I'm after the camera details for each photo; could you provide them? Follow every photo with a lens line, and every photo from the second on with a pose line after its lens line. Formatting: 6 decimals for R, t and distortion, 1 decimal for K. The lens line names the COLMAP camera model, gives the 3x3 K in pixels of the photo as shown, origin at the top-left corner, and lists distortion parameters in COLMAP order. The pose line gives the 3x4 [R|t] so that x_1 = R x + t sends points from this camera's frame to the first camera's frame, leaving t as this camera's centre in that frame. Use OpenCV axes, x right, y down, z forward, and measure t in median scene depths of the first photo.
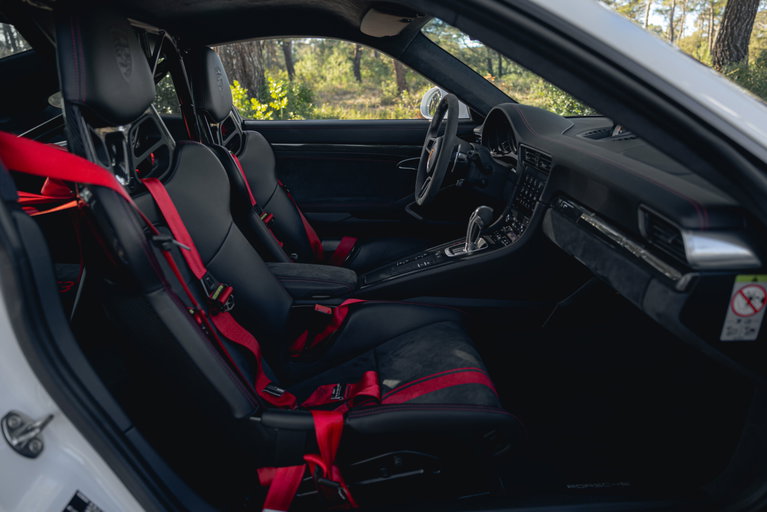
lens RADIAL K [[519.1, 0, 383.5], [0, 519.1, 256.0], [0, 0, 1]] dist [0.006270, 0.001479]
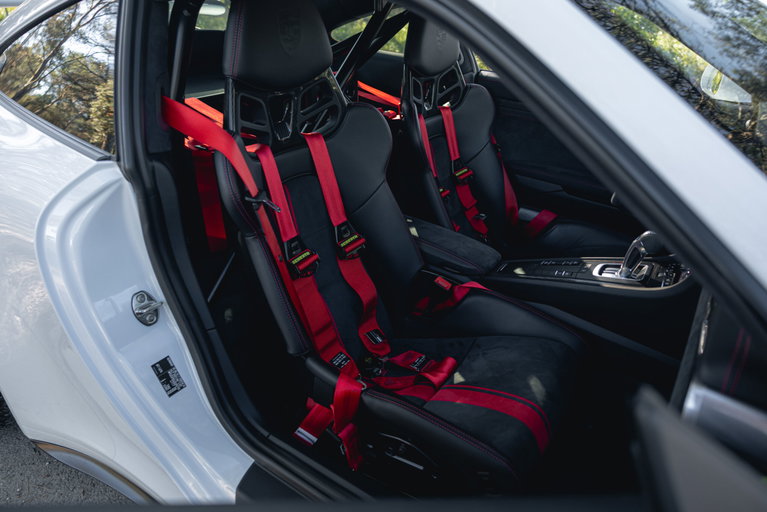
lens RADIAL K [[507.0, 0, 383.5], [0, 507.0, 256.0], [0, 0, 1]] dist [-0.000407, 0.002112]
pose [[0.790189, 0.315125, -0.525640, 0.338061], [-0.224265, 0.946871, 0.230520, -0.172247], [0.570356, -0.064272, 0.818879, 0.119003]]
